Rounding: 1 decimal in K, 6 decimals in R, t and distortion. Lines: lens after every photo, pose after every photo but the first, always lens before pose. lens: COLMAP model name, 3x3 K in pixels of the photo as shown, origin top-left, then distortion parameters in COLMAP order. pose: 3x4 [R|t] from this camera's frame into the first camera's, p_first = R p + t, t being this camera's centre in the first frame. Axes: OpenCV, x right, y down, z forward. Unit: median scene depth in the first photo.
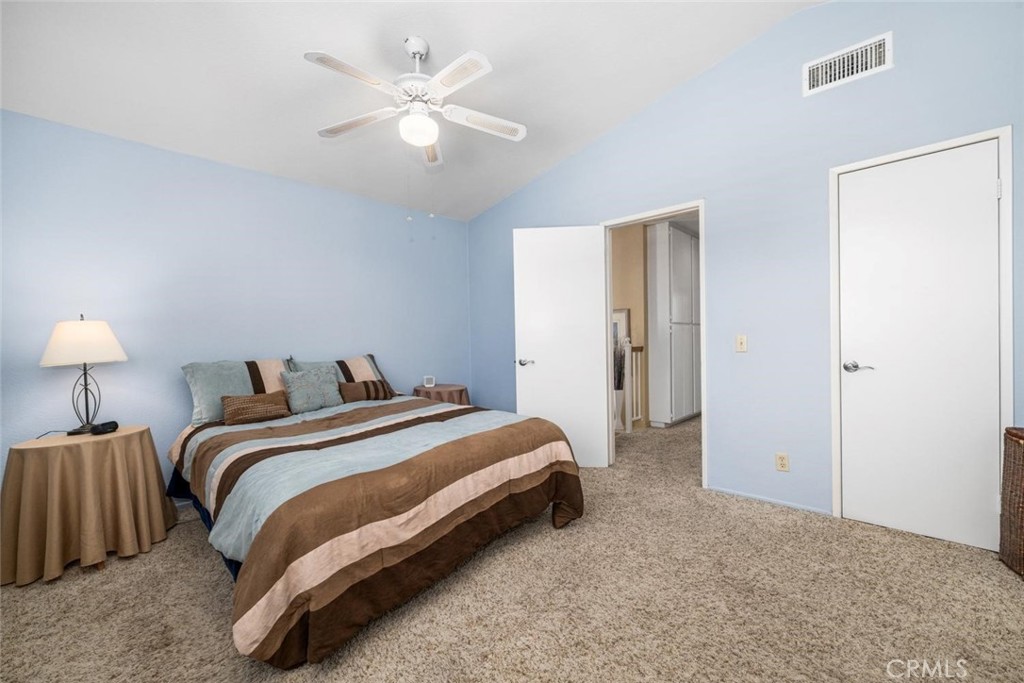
lens RADIAL K [[425.2, 0, 512.0], [0, 425.2, 341.5], [0, 0, 1]] dist [0.000726, 0.000174]
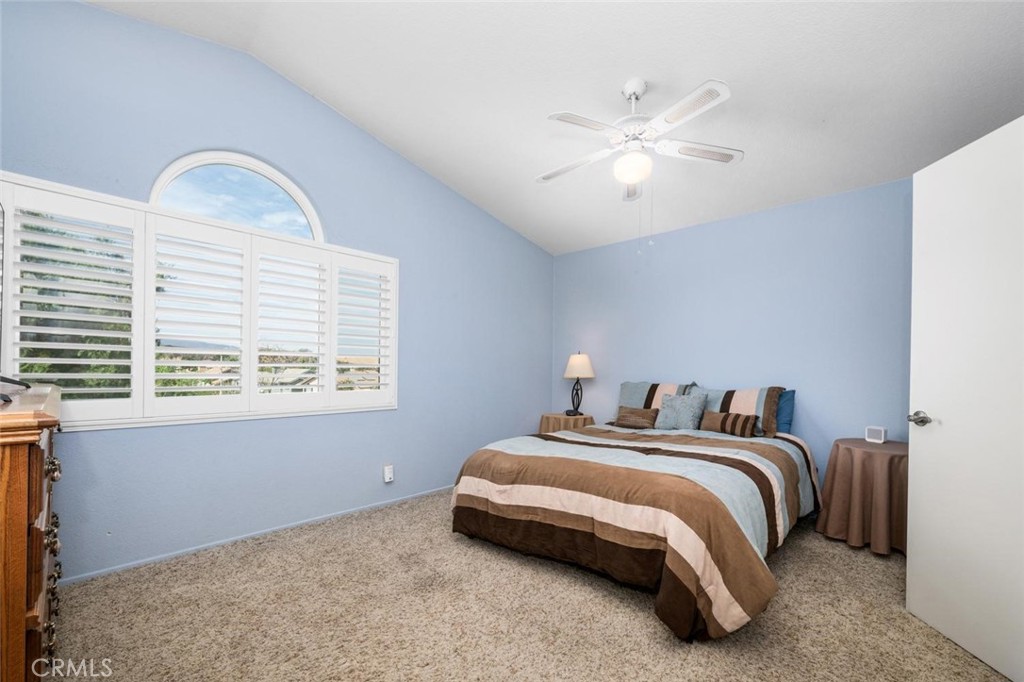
lens RADIAL K [[408.9, 0, 512.6], [0, 408.9, 370.6], [0, 0, 1]] dist [-0.000008, 0.000100]
pose [[-0.007234, 0.024680, -0.999669, 0.900865], [-0.023178, 0.999423, 0.024842, -0.021138], [0.999705, 0.023350, -0.006658, 0.820614]]
